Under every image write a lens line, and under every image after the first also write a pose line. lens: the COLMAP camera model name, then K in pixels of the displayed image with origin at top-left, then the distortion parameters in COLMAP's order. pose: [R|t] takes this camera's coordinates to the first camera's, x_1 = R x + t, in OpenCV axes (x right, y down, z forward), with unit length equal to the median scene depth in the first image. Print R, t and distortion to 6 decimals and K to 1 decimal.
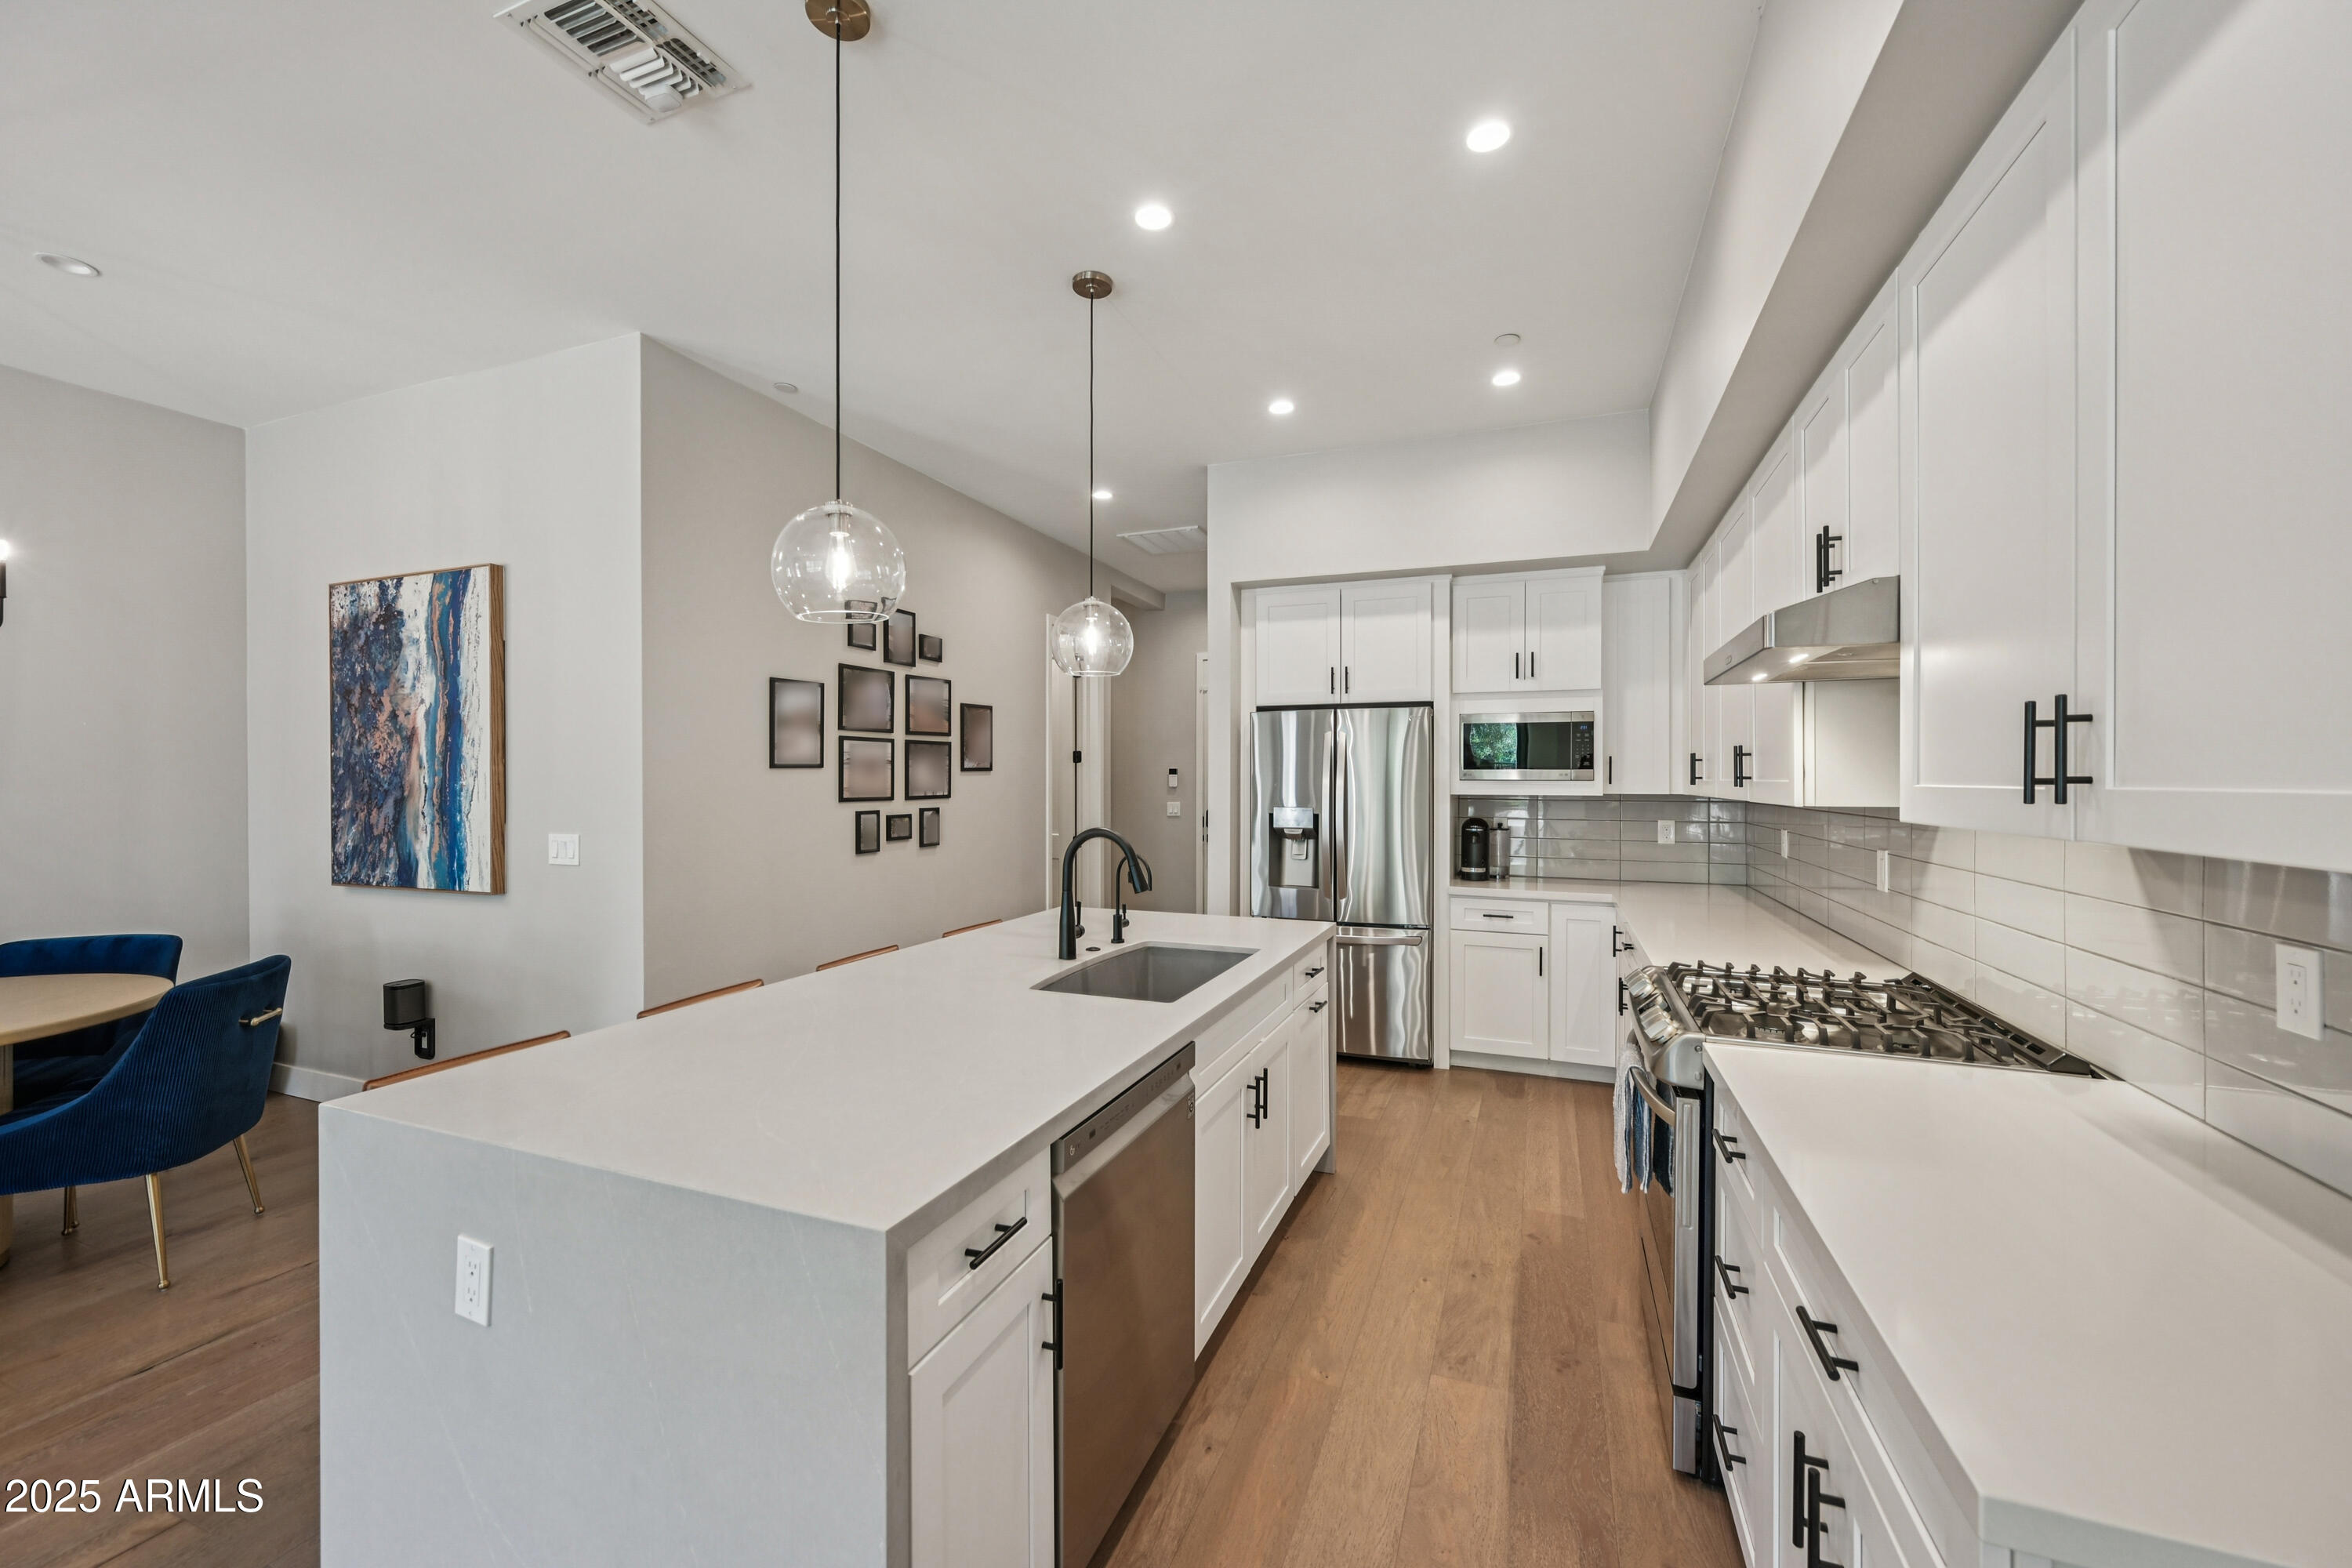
lens RADIAL K [[927.8, 0, 1183.4], [0, 927.8, 774.0], [0, 0, 1]] dist [-0.000877, 0.000291]
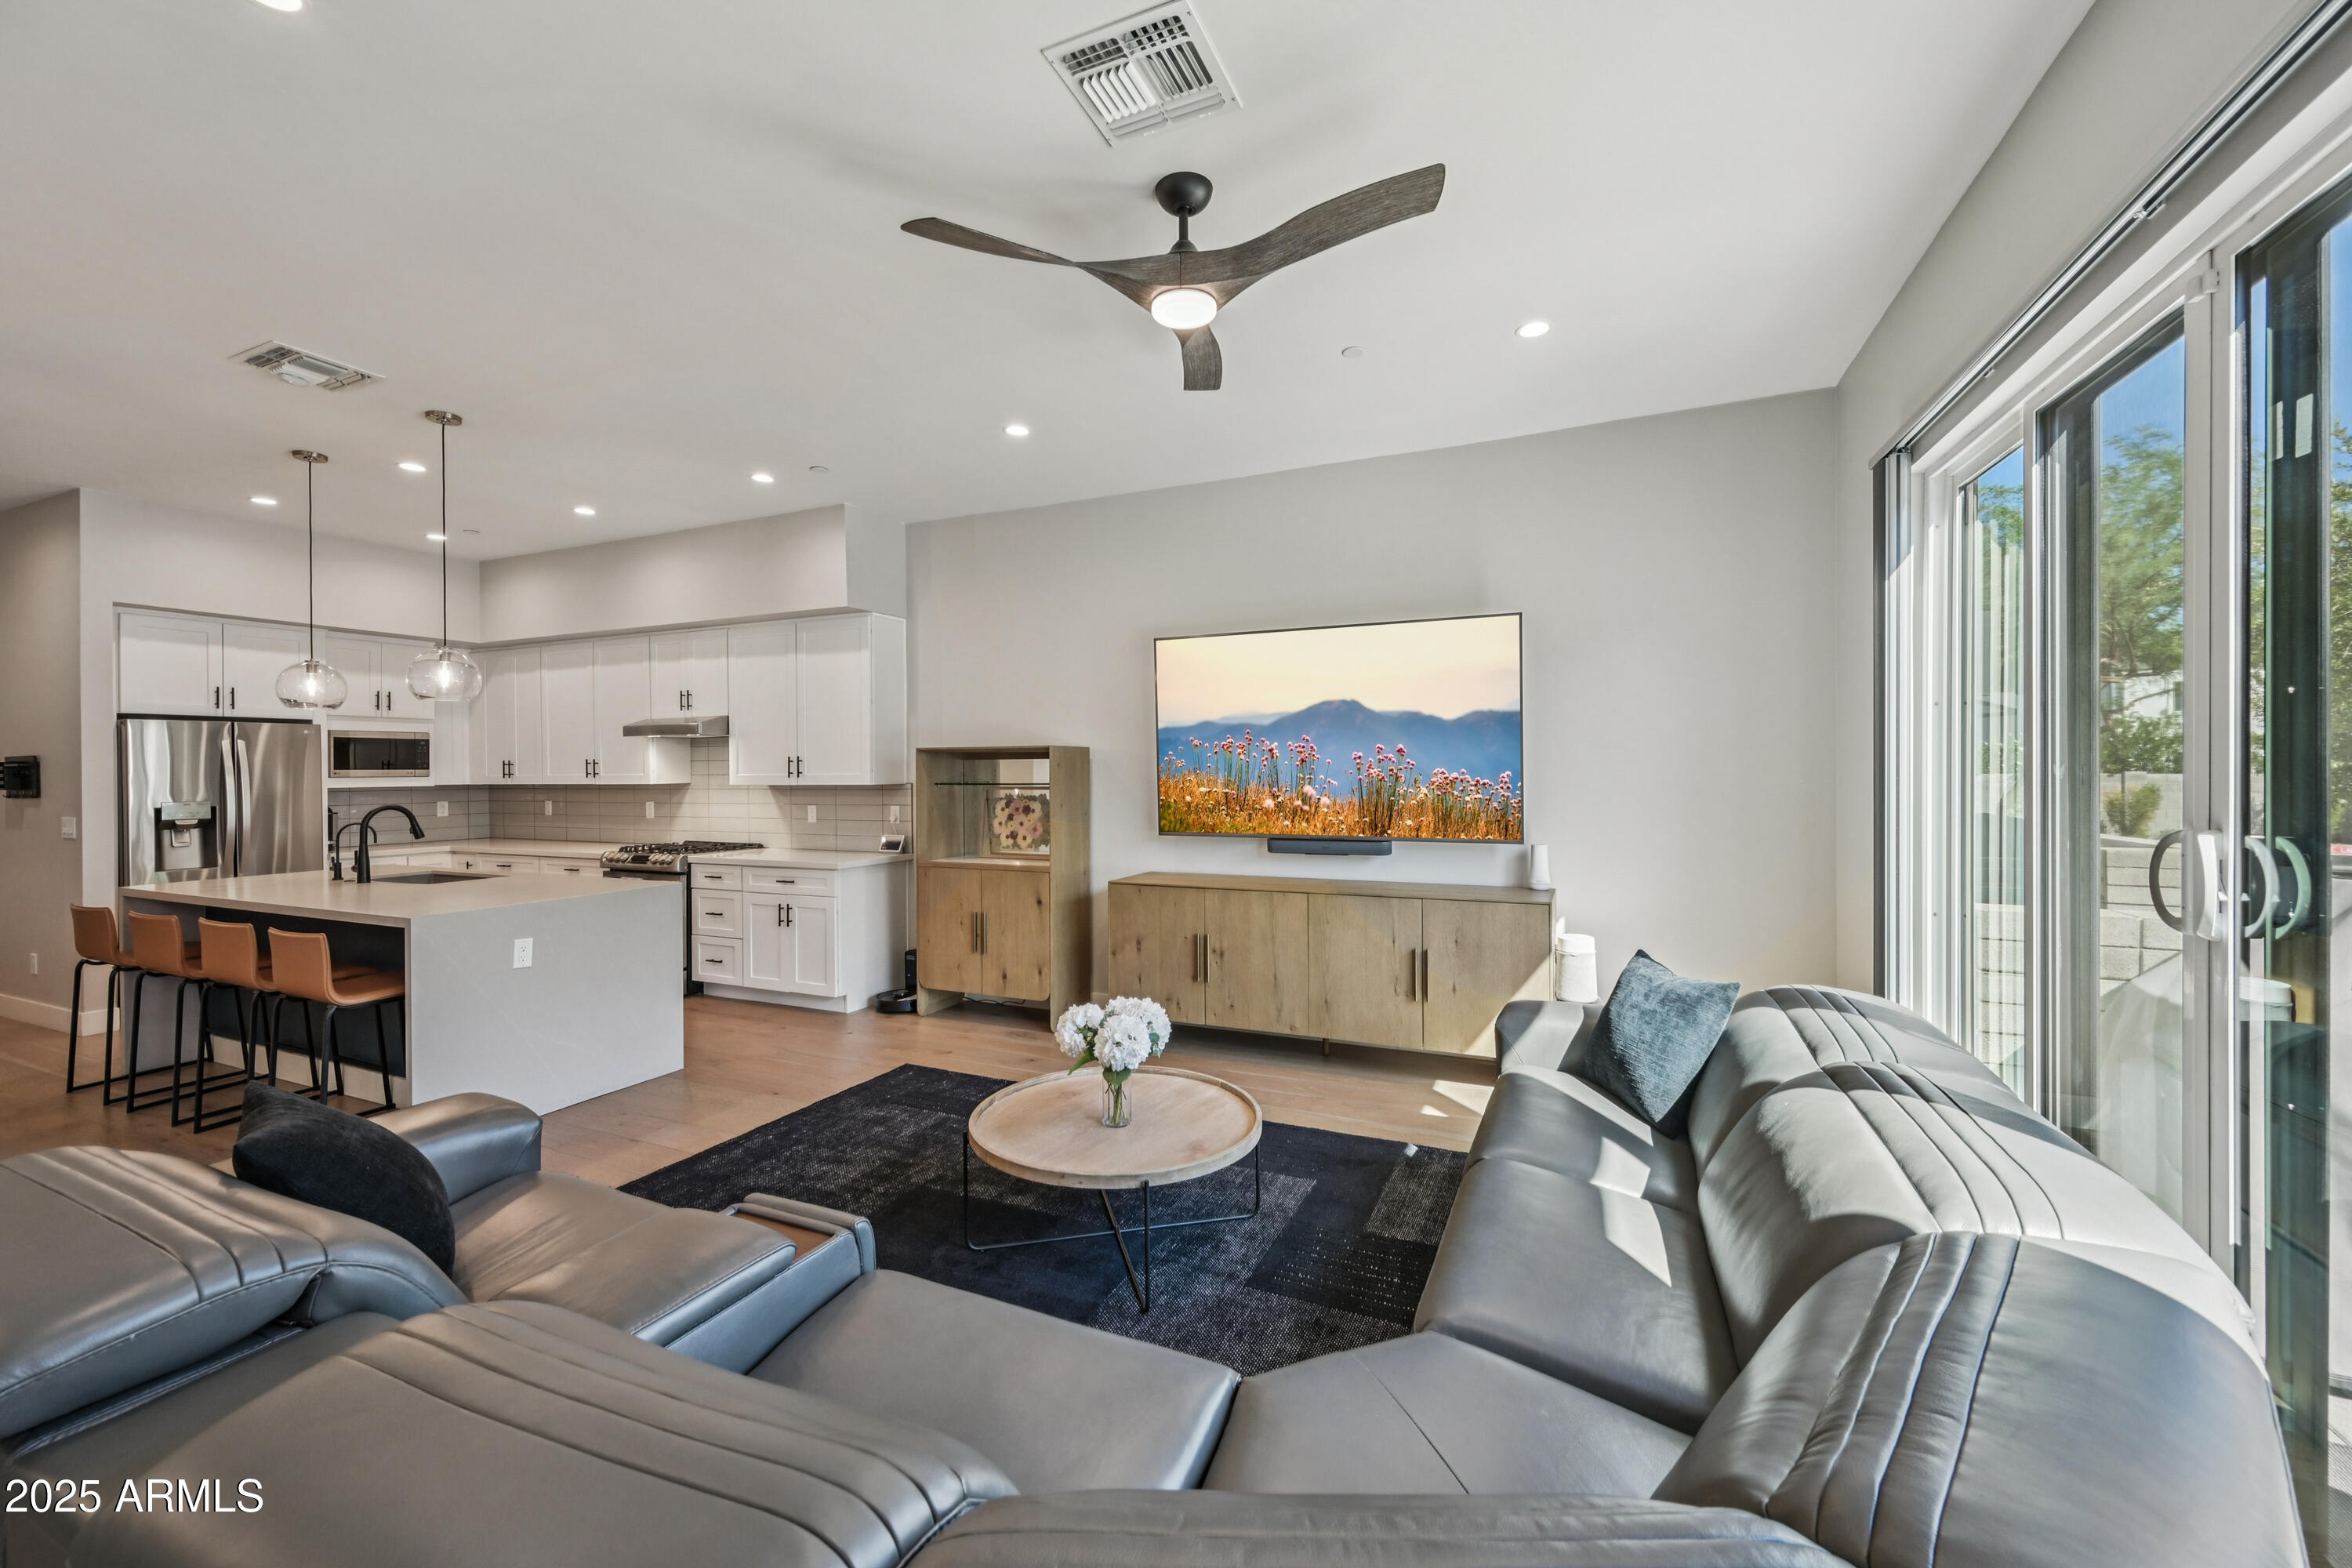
lens RADIAL K [[927.8, 0, 1185.9], [0, 927.8, 771.4], [0, 0, 1]] dist [-0.000877, 0.000291]
pose [[0.028852, -0.004179, 0.999575, -1.334771], [0.003203, 0.999987, 0.004088, -0.005256], [-0.999579, 0.003084, 0.028865, -0.416400]]
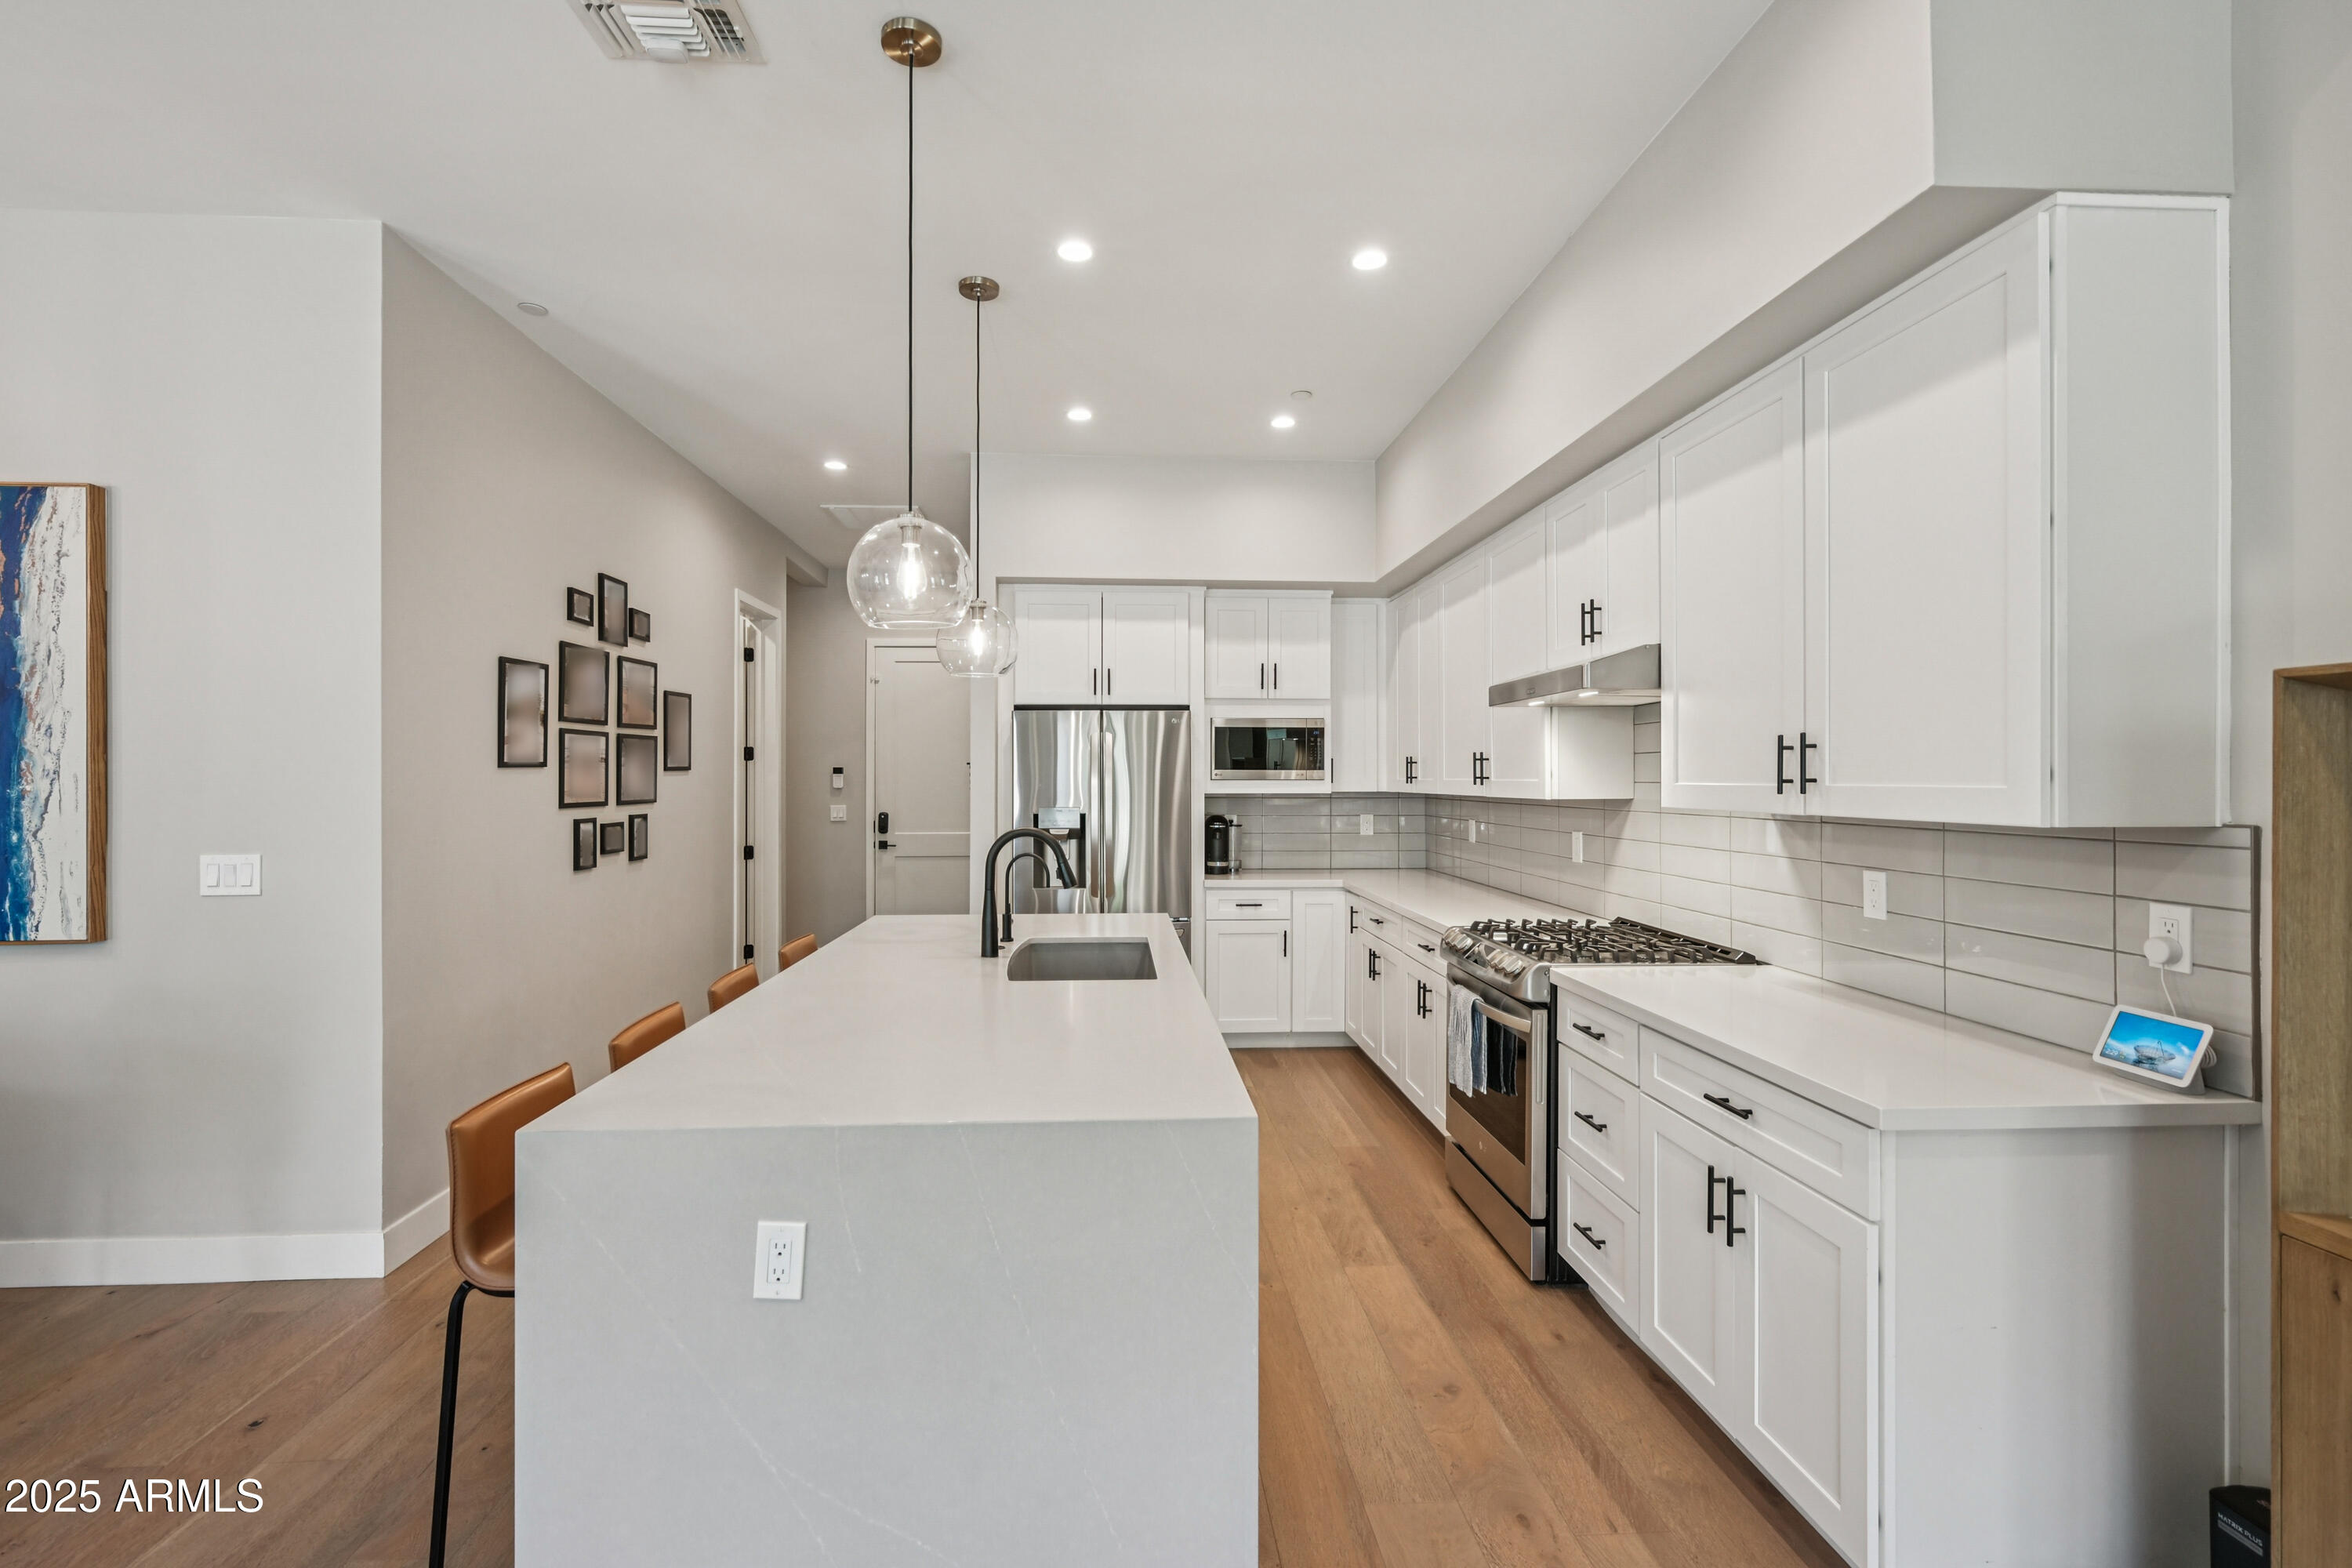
lens RADIAL K [[1057.4, 0, 1168.0], [0, 1057.4, 767.4], [0, 0, 1]] dist [0.002695, 0.001080]
pose [[0.905180, 0.002678, 0.425020, -0.332328], [-0.000689, 0.999988, -0.004833, -0.002473], [-0.425028, 0.004082, 0.905171, -0.103290]]
